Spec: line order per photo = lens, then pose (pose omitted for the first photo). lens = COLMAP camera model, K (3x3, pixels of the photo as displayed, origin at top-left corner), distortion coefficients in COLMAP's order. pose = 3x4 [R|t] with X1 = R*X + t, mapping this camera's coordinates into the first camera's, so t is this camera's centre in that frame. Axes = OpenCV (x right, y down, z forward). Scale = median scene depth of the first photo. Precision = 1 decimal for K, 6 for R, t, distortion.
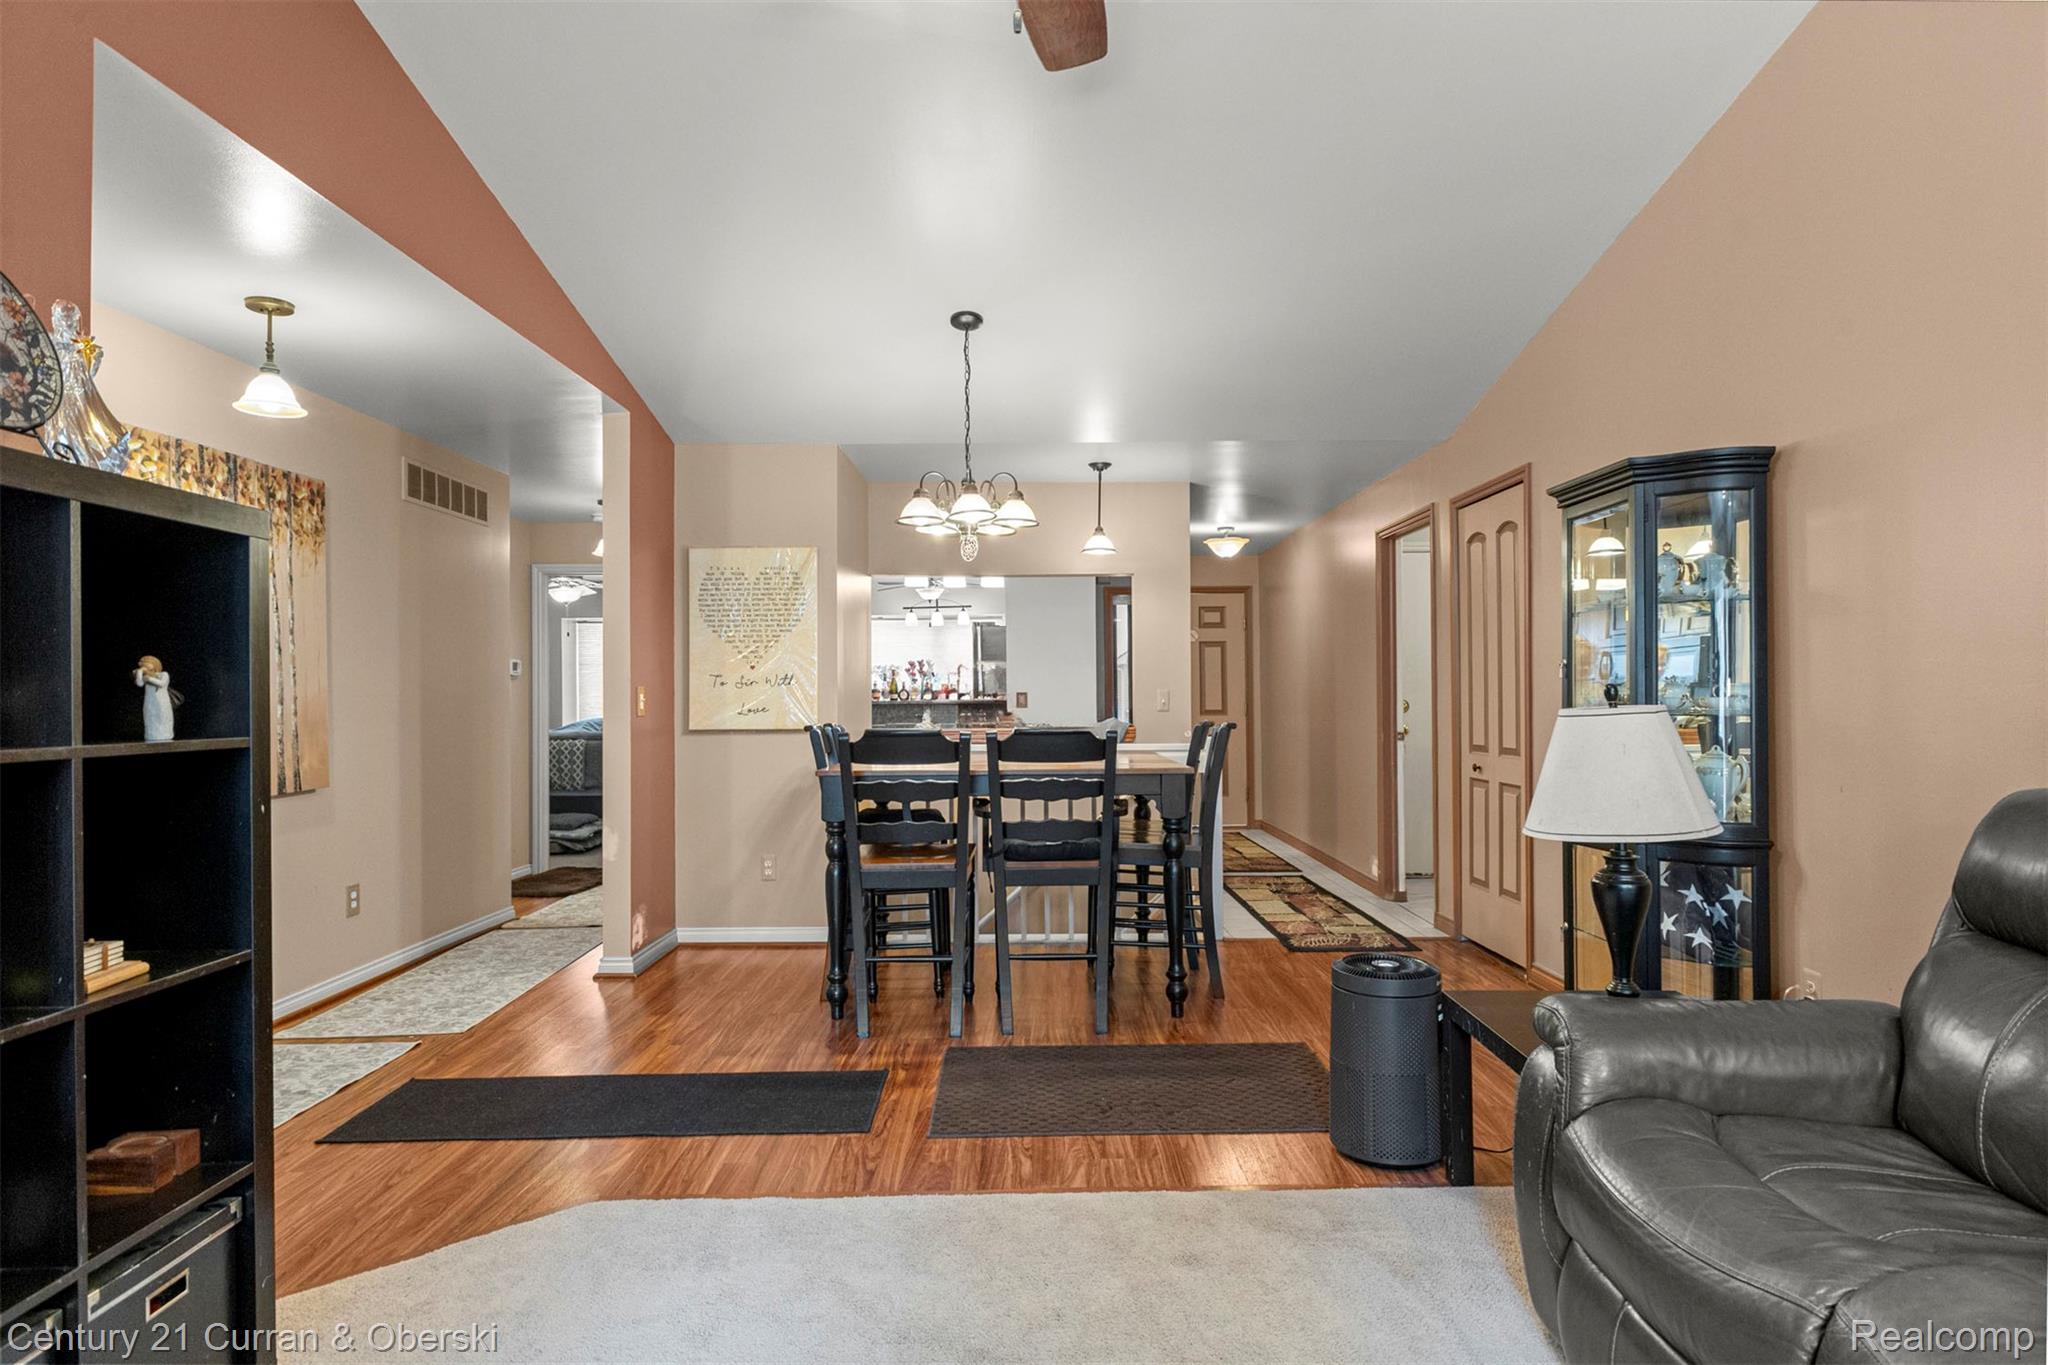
lens RADIAL K [[1136.2, 0, 1034.1], [0, 1136.2, 692.8], [0, 0, 1]] dist [-0.001540, 0.000256]
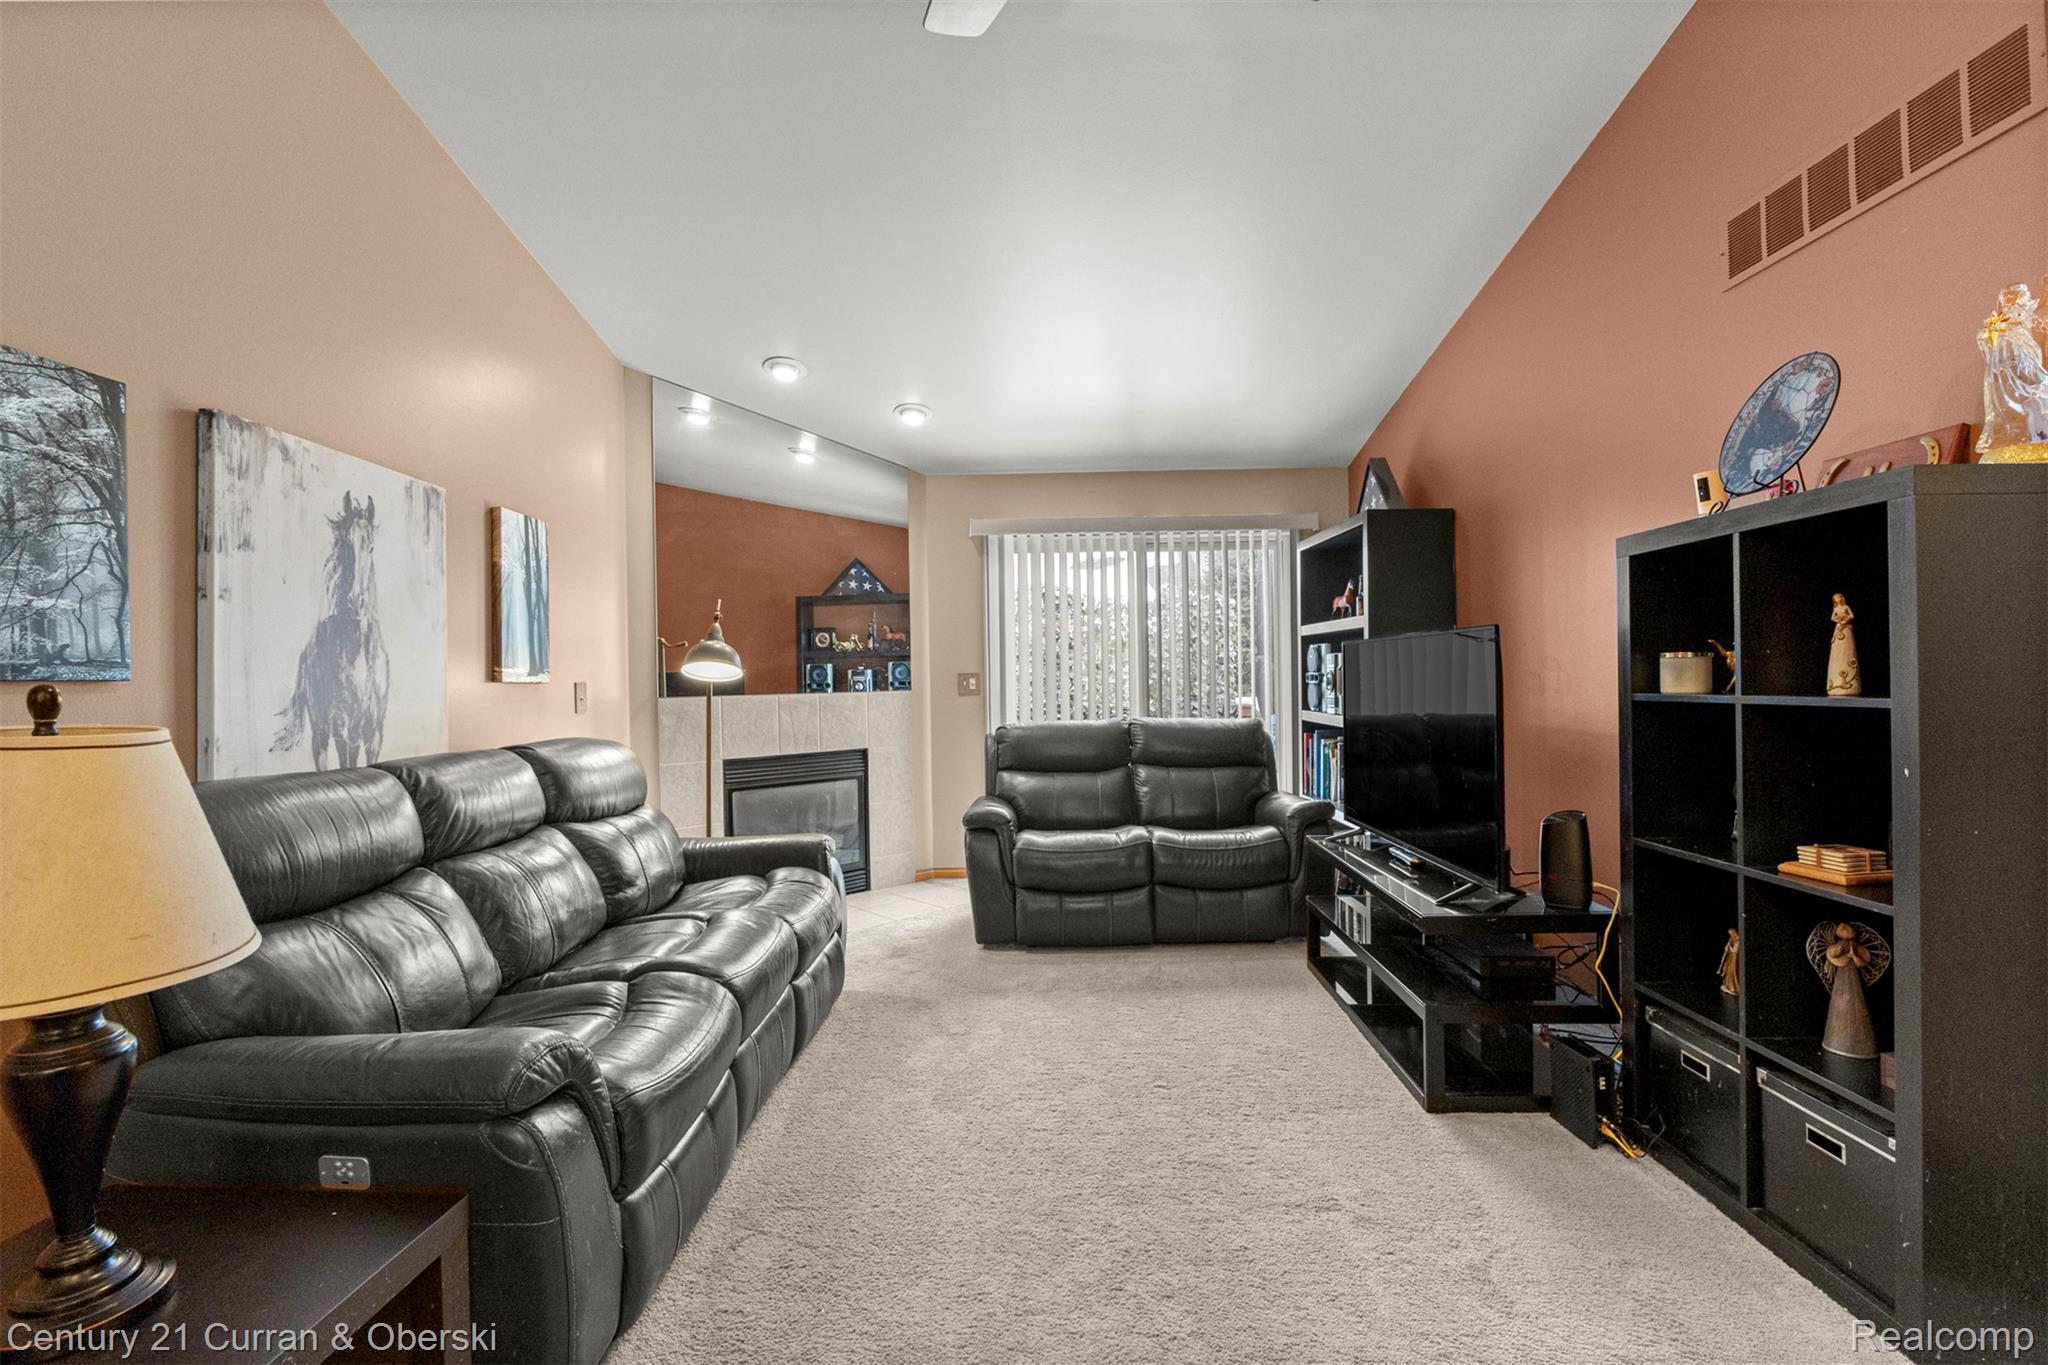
lens RADIAL K [[915.4, 0, 1022.7], [0, 915.4, 680.7], [0, 0, 1]] dist [-0.012571, 0.001027]
pose [[-0.999264, 0.025159, 0.028959, 0.024623], [0.024973, 0.999665, -0.006750, 0.003581], [-0.029119, -0.006021, -0.999558, 0.705935]]
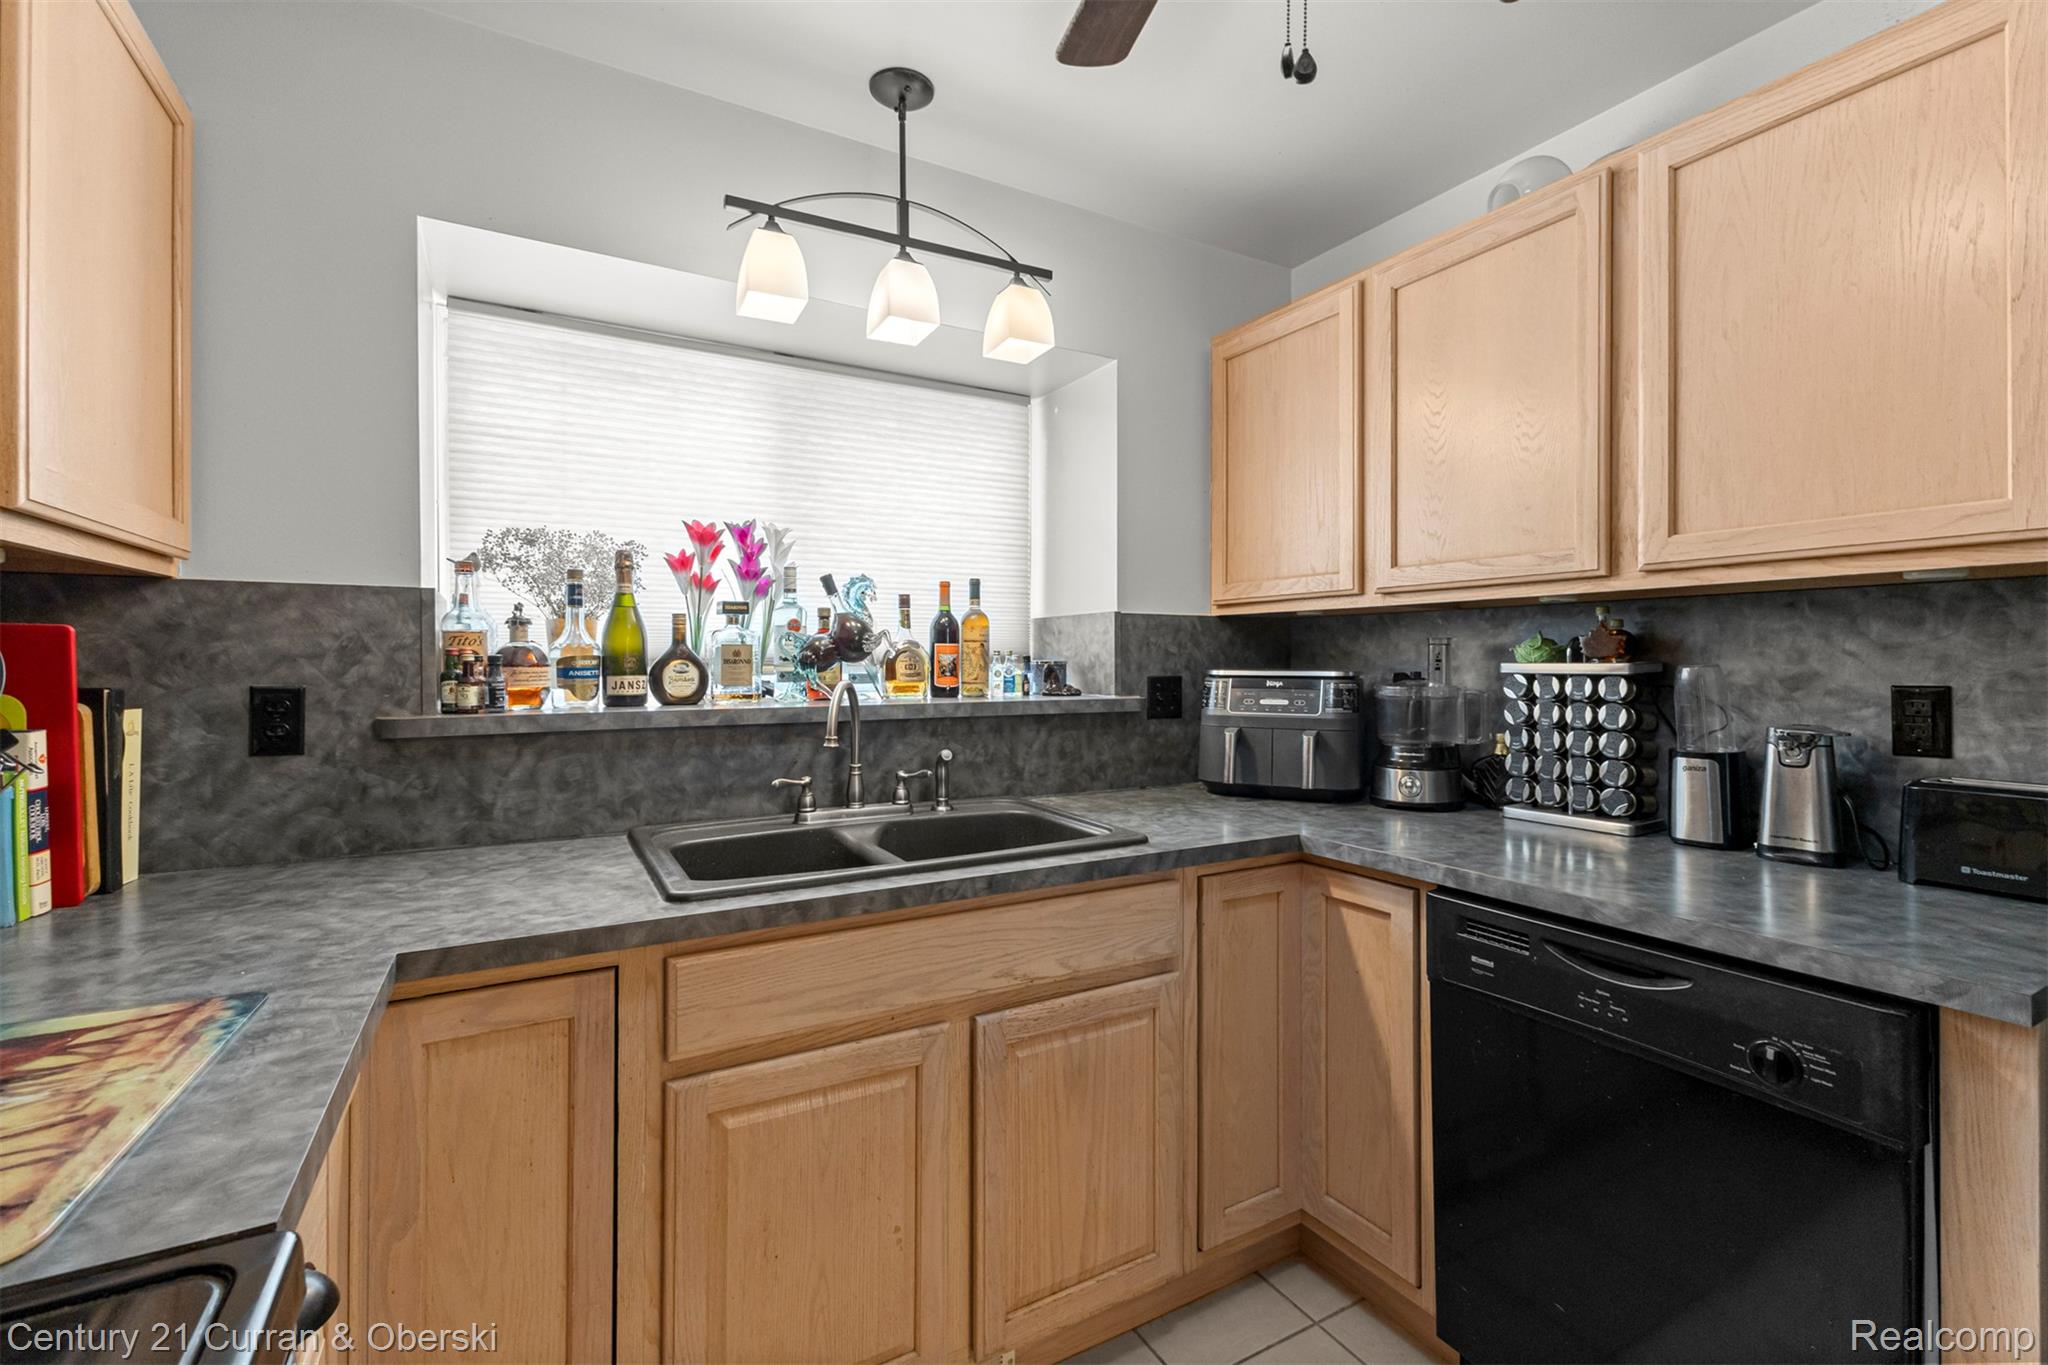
lens RADIAL K [[888.2, 0, 1016.9], [0, 888.2, 661.4], [0, 0, 1]] dist [0.009732, -0.001590]
pose [[0.881077, 0.009391, 0.472879, -0.317152], [-0.010191, 0.999948, -0.000869, -0.004053], [-0.472863, -0.004054, 0.881127, 1.929815]]
